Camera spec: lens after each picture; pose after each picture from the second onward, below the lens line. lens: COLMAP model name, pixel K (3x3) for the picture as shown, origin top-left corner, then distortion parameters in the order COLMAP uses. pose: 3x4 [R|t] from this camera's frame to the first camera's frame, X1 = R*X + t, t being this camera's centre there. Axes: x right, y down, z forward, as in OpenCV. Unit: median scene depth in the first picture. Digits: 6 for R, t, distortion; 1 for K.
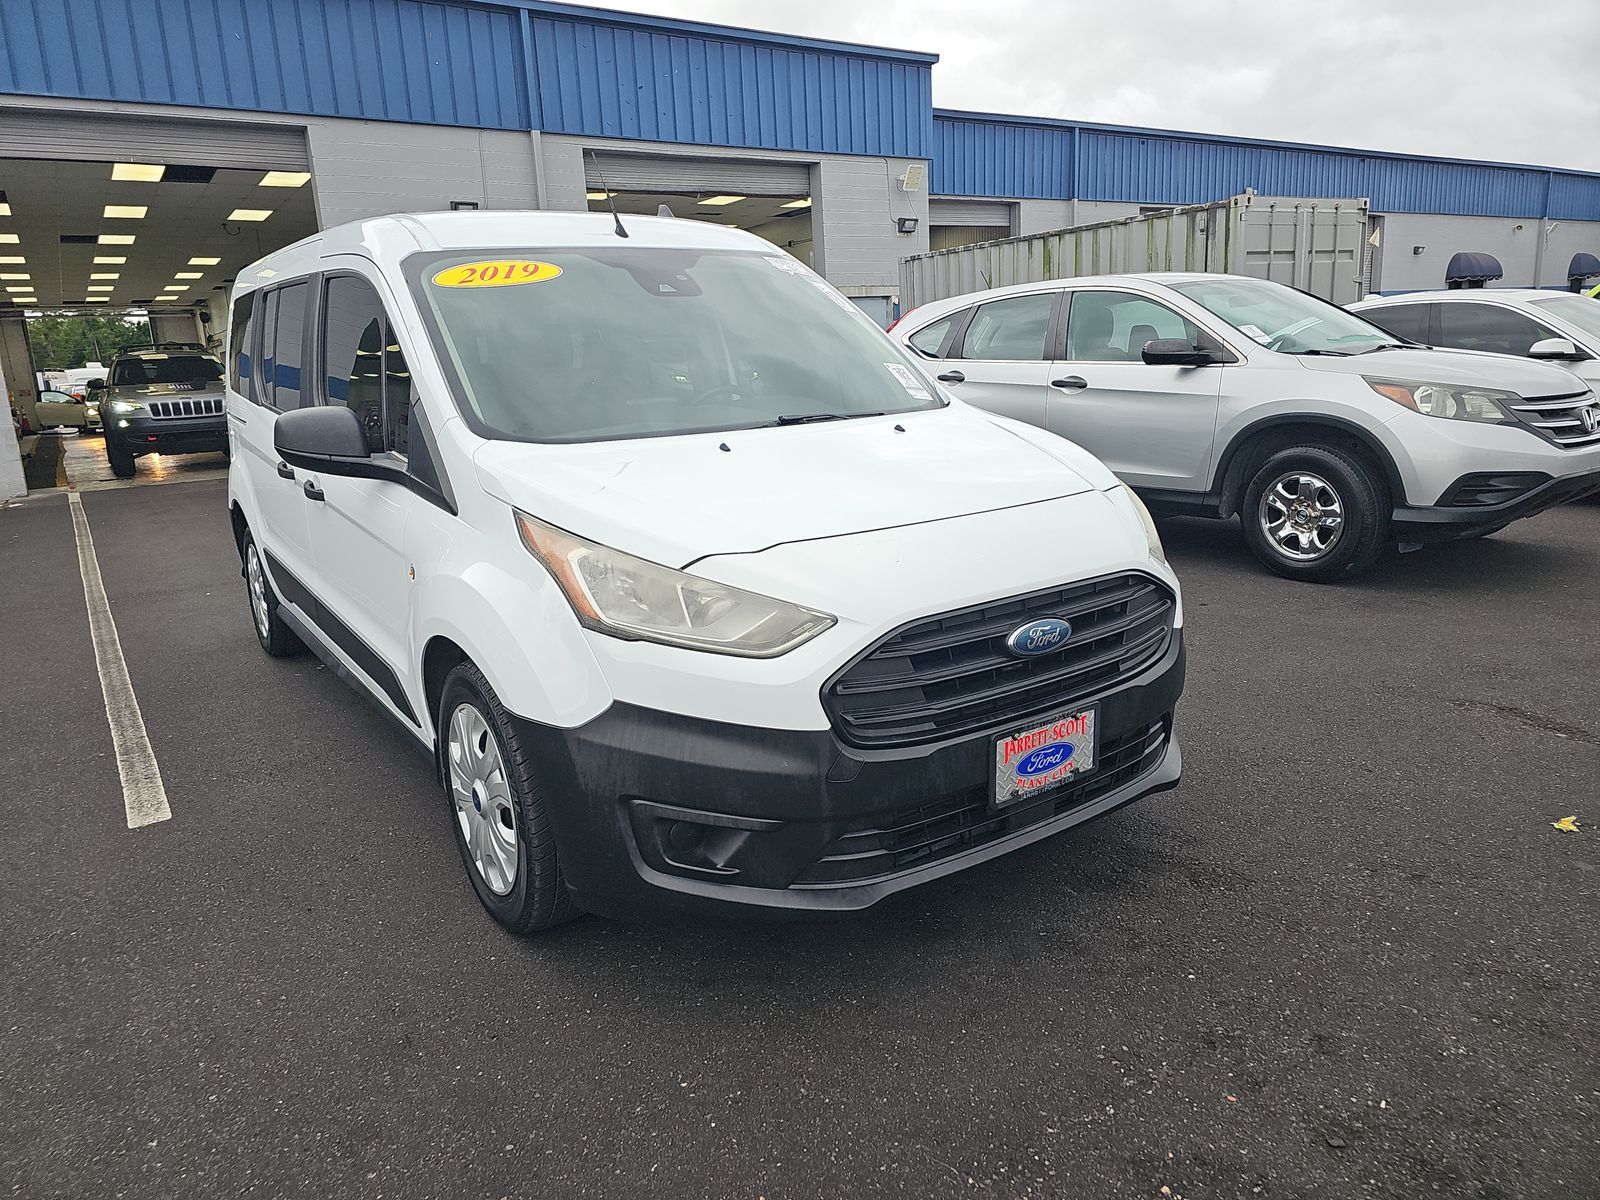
lens RADIAL K [[1083.0, 0, 751.5], [0, 1083.0, 602.7], [0, 0, 1]] dist [0.003880, 0.001293]
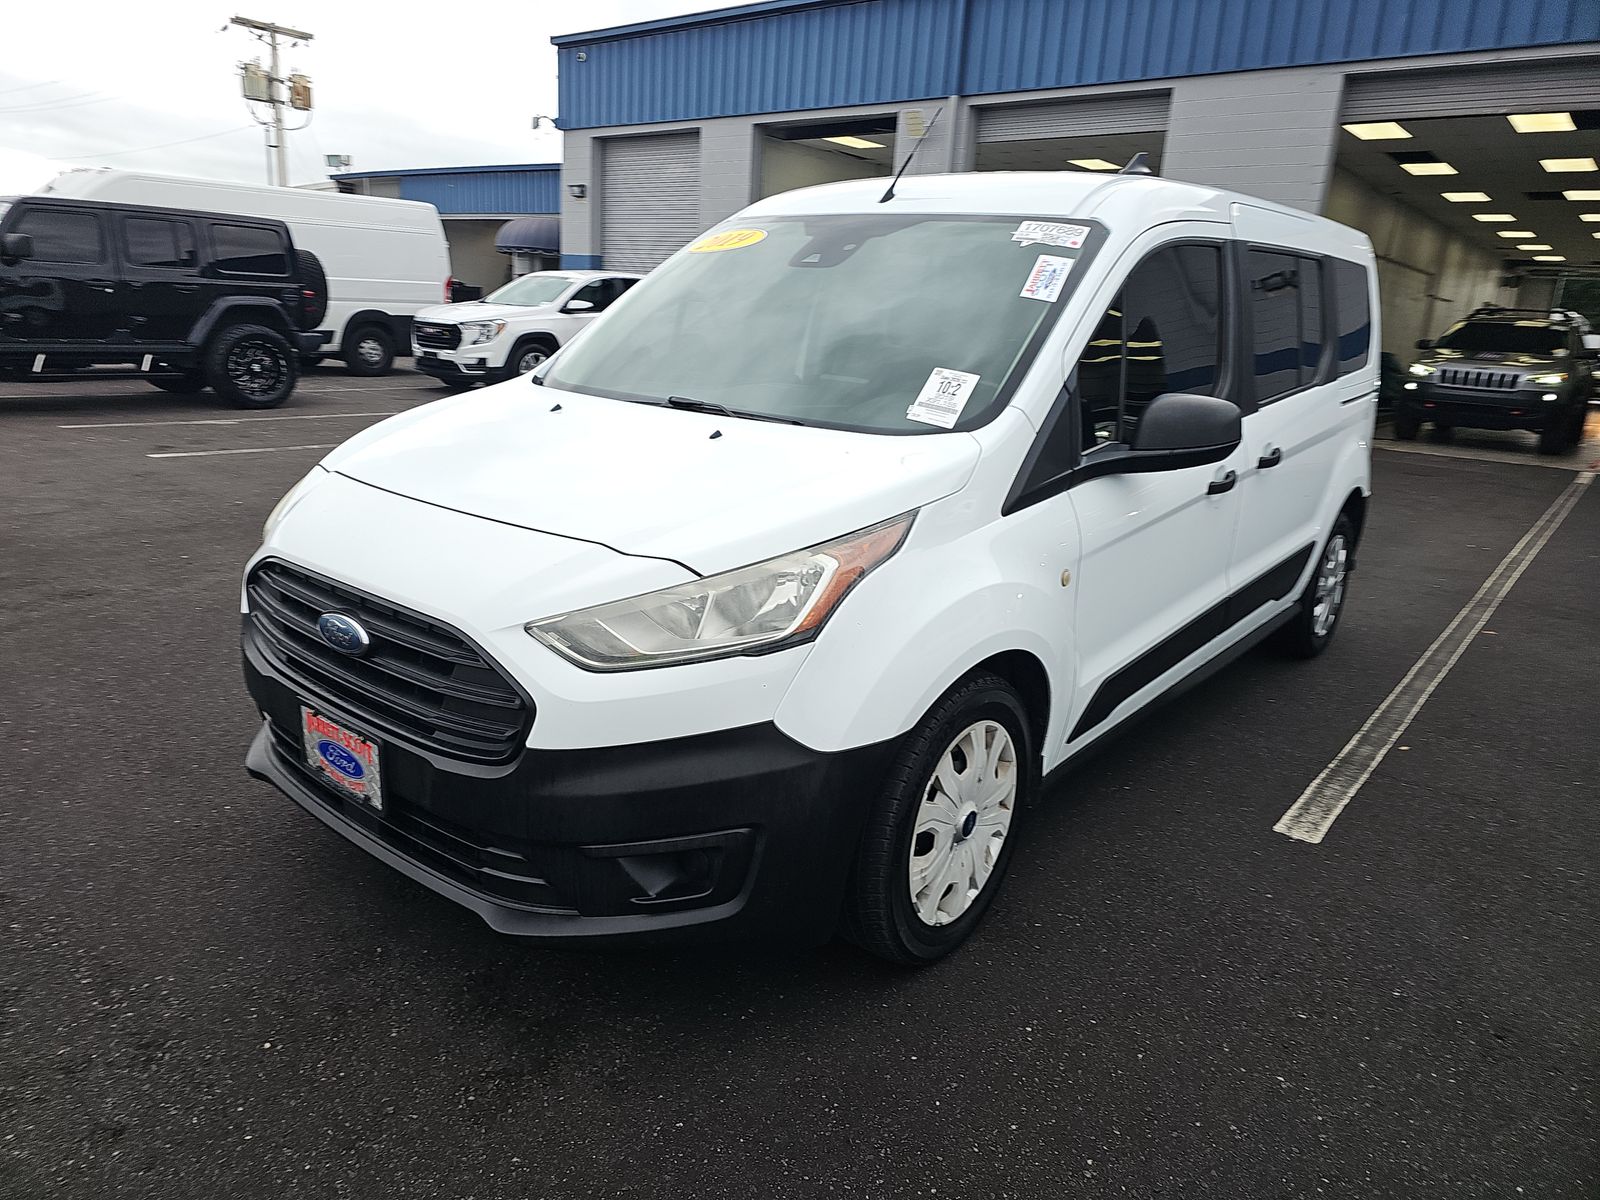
lens RADIAL K [[1071.1, 0, 770.0], [0, 1071.1, 571.0], [0, 0, 1]] dist [0.004457, -0.001629]
pose [[0.273612, 0.292089, -0.916417, 1.171194], [-0.278873, 0.935940, 0.215049, -0.316655], [0.920525, 0.196724, 0.337540, 0.969942]]
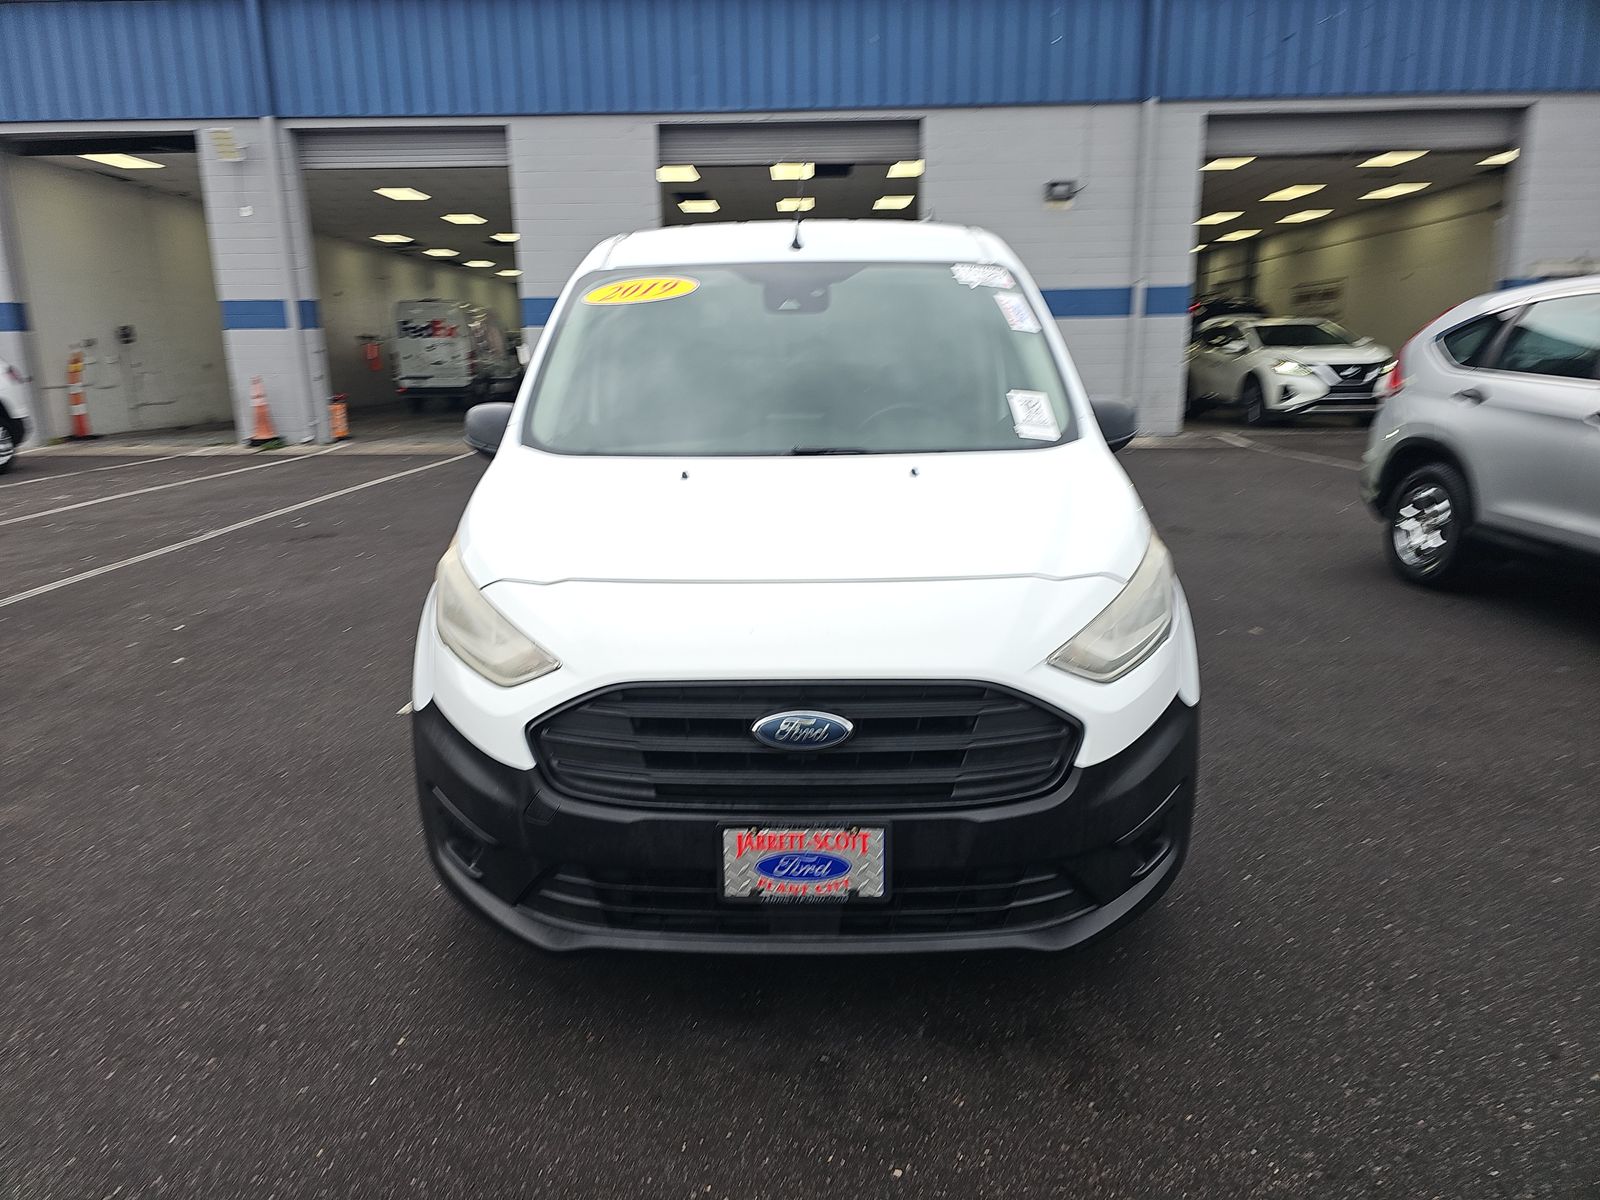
lens RADIAL K [[1045.4, 0, 745.7], [0, 1045.4, 625.0], [0, 0, 1]] dist [0.050708, -0.038483]
pose [[0.815224, 0.181280, -0.550043, 0.651586], [-0.154081, 0.983409, 0.095741, -0.122204], [0.558273, 0.006701, 0.829630, 0.253654]]
